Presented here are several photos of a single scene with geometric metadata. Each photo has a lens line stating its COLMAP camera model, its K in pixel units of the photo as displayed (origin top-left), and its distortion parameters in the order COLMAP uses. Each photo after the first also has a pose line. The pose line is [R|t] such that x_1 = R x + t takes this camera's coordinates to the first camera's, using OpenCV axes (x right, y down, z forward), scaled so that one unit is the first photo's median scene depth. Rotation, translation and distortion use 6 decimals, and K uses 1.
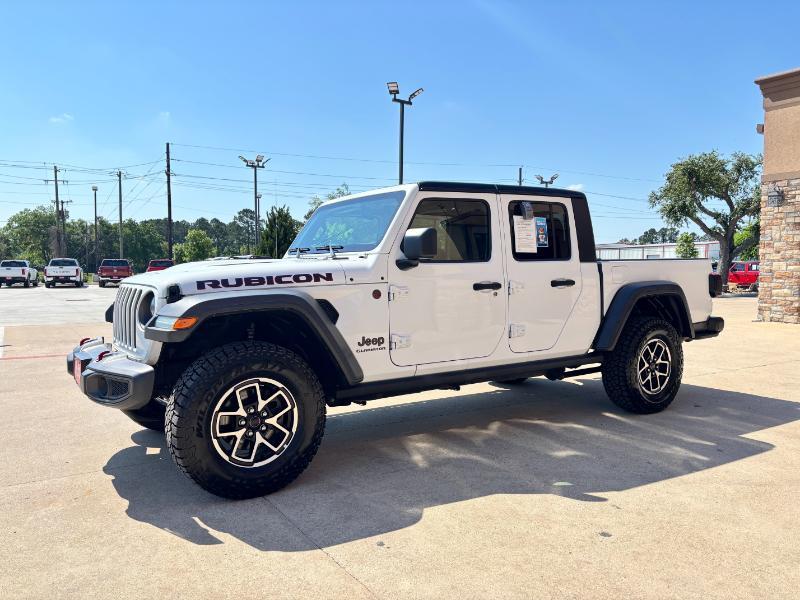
lens RADIAL K [[604.4, 0, 404.1], [0, 604.4, 302.3], [0, 0, 1]] dist [0.047890, -0.034487]
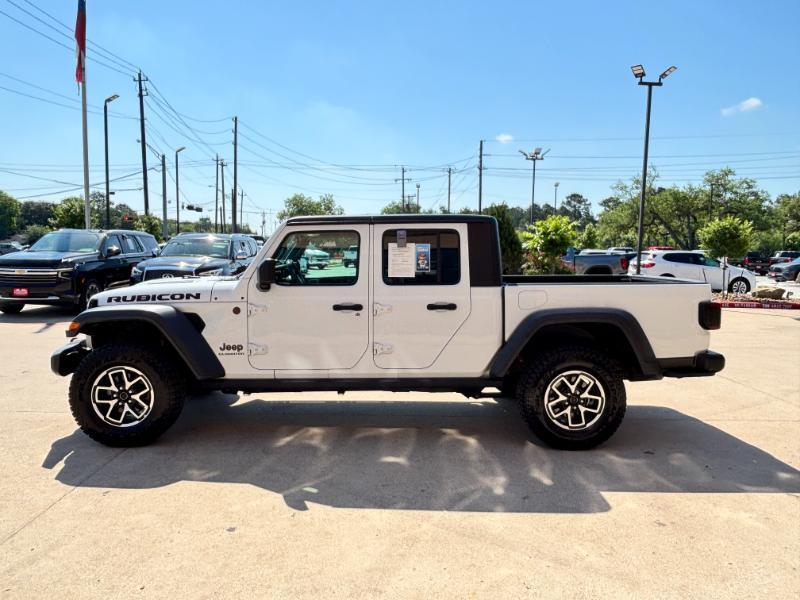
lens RADIAL K [[579.9, 0, 395.9], [0, 579.9, 295.3], [0, 0, 1]] dist [0.015044, -0.014479]
pose [[0.844721, 0.052006, -0.532675, 0.712301], [-0.040237, 0.998622, 0.033690, -0.080800], [0.533693, -0.007025, 0.845649, 0.120320]]
